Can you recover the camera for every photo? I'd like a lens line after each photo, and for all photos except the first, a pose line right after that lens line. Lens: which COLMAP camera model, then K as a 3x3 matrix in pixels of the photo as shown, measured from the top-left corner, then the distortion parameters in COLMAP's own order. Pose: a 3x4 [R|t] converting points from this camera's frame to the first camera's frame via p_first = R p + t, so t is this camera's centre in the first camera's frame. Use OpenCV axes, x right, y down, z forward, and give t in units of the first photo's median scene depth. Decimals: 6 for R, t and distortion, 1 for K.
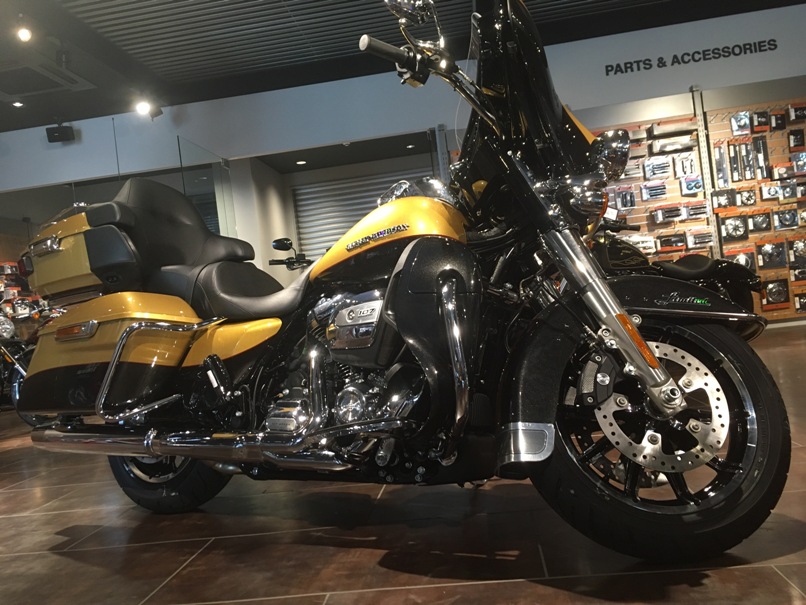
lens RADIAL K [[686.5, 0, 403.0], [0, 686.5, 302.5], [0, 0, 1]] dist [0.073636, -0.001143]
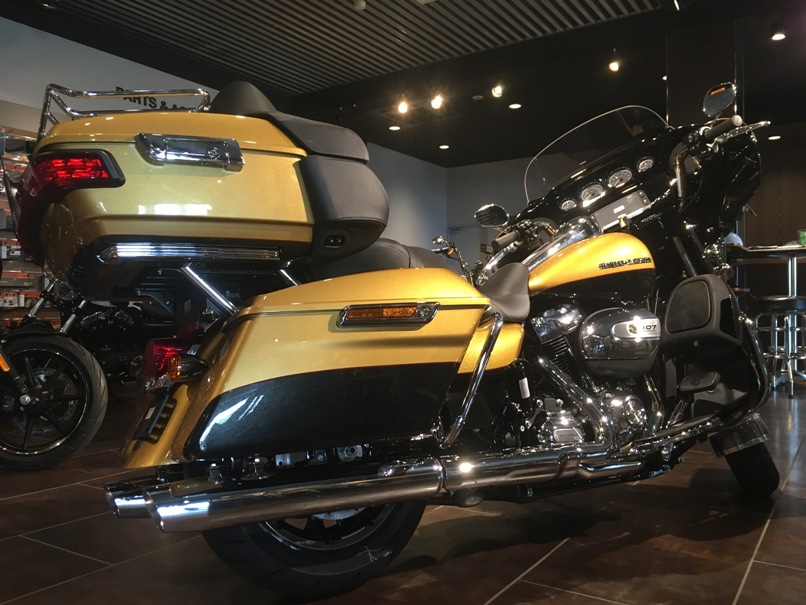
lens RADIAL K [[686.8, 0, 403.0], [0, 686.8, 302.5], [0, 0, 1]] dist [0.008235, -0.001054]
pose [[0.460207, 0.118732, 0.879837, -1.224942], [-0.055811, 0.992926, -0.104801, 0.114896], [-0.886056, -0.000874, 0.463578, 0.824931]]
